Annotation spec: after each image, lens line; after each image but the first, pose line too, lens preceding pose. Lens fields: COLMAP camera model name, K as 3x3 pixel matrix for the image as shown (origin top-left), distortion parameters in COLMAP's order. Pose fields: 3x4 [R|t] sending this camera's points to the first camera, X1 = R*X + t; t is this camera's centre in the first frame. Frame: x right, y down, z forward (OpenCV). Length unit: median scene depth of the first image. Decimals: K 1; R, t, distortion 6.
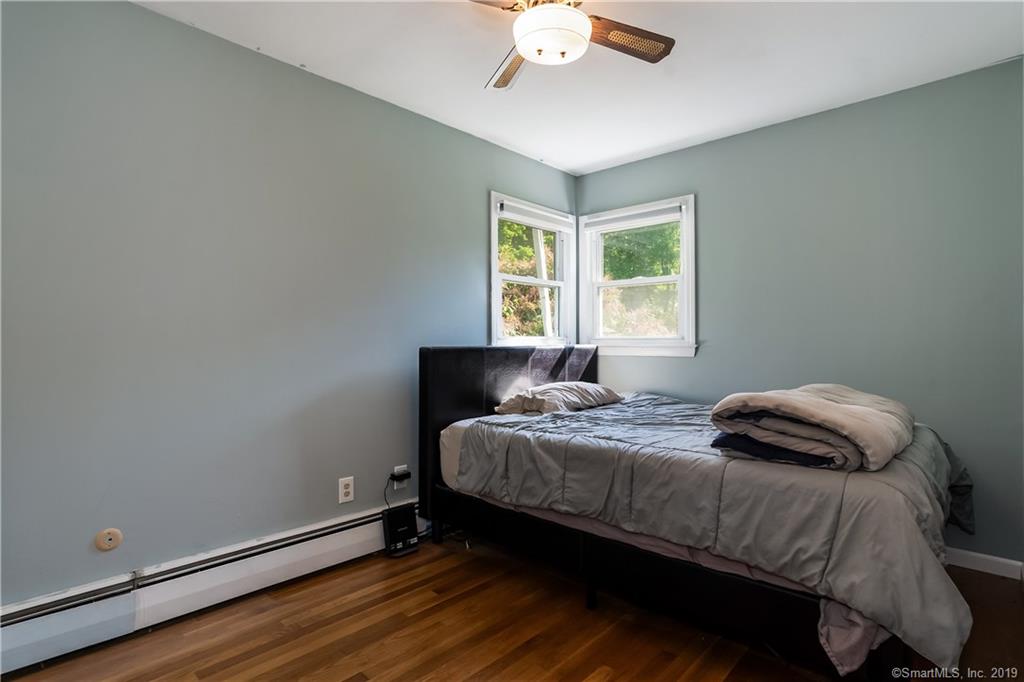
lens RADIAL K [[510.6, 0, 509.9], [0, 510.6, 339.7], [0, 0, 1]] dist [-0.023192, 0.000949]
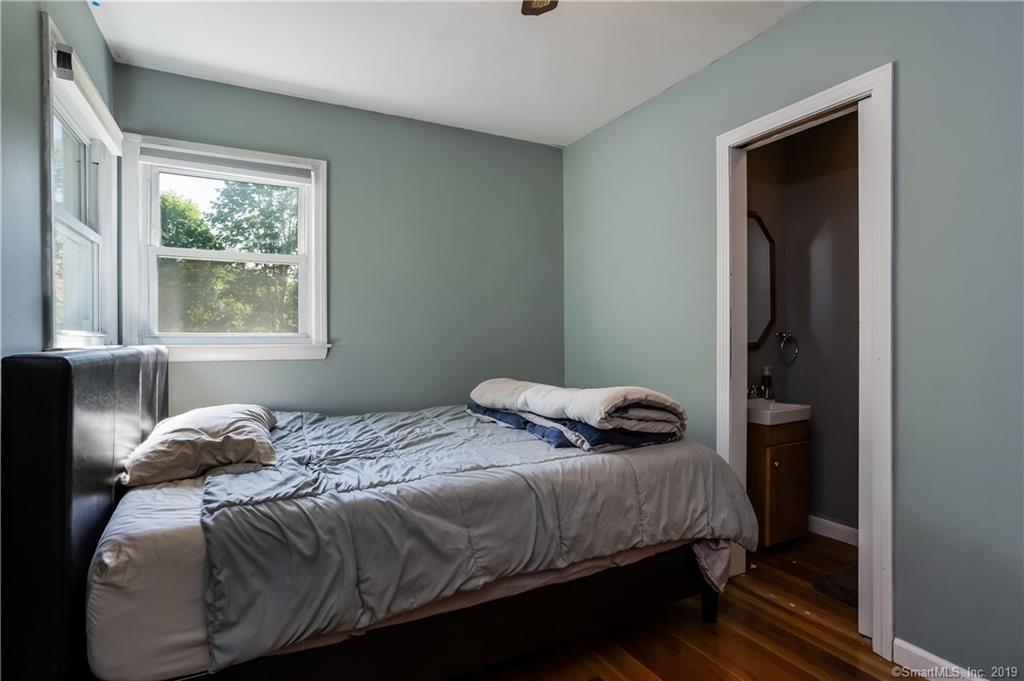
lens RADIAL K [[510.6, 0, 511.4], [0, 510.6, 343.8], [0, 0, 1]] dist [-0.023192, 0.000949]
pose [[0.335392, -0.005806, 0.942061, -0.526223], [-0.002175, 0.999974, 0.006938, 0.004694], [-0.942076, -0.004376, 0.335370, 0.734712]]
